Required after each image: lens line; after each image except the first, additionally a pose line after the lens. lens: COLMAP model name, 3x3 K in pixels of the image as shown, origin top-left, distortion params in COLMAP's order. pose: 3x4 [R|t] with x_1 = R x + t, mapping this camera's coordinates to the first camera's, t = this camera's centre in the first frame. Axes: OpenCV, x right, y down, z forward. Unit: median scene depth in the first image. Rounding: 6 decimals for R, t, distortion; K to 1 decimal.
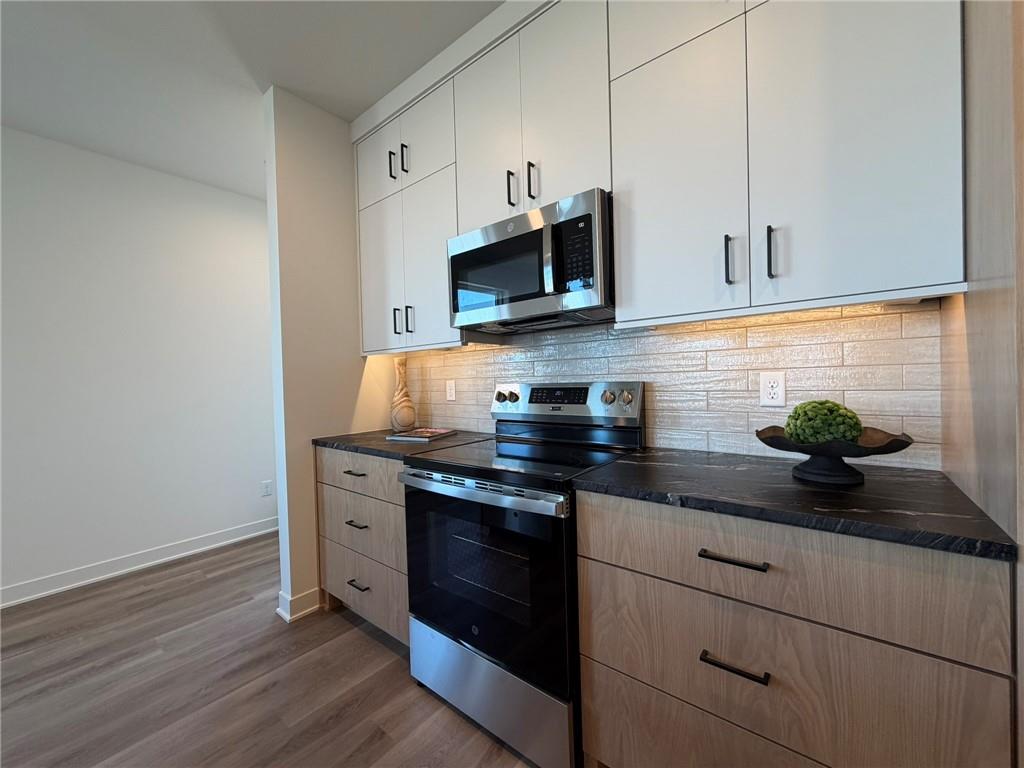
lens RADIAL K [[407.8, 0, 509.1], [0, 407.8, 385.4], [0, 0, 1]] dist [-0.001534, 0.000571]
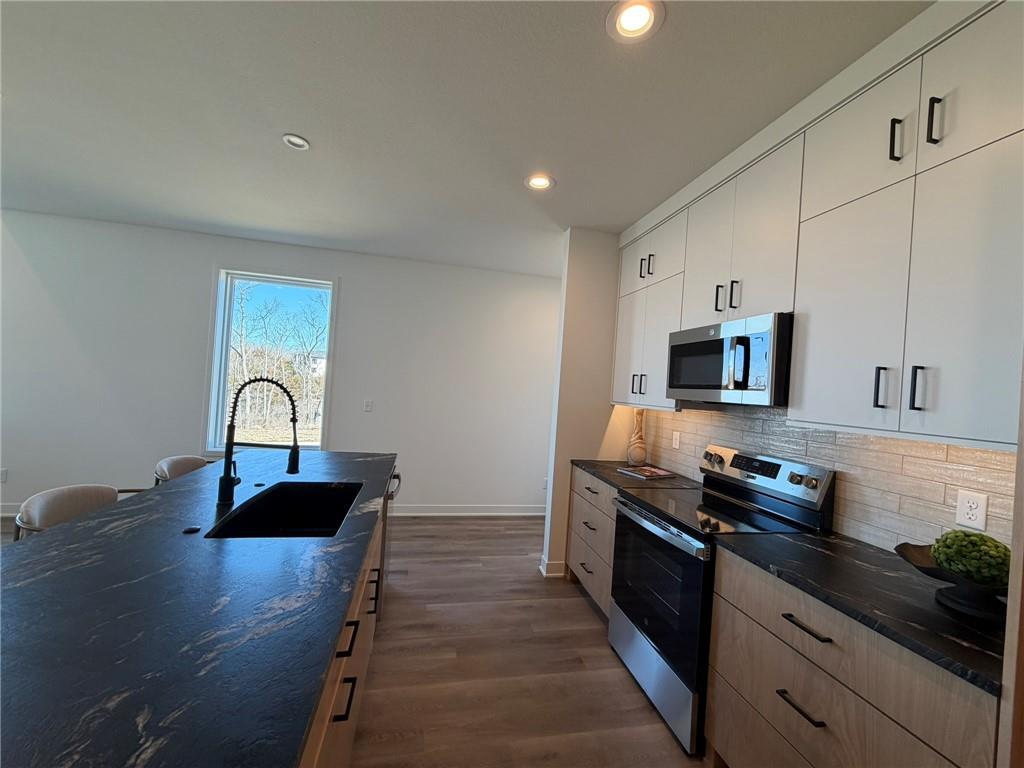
lens RADIAL K [[407.8, 0, 507.6], [0, 407.8, 381.5], [0, 0, 1]] dist [-0.001534, 0.000571]
pose [[0.774565, 0.073006, -0.628267, 0.309900], [-0.098741, 0.995094, -0.006101, -0.148634], [0.624740, 0.066761, 0.777974, -0.388675]]
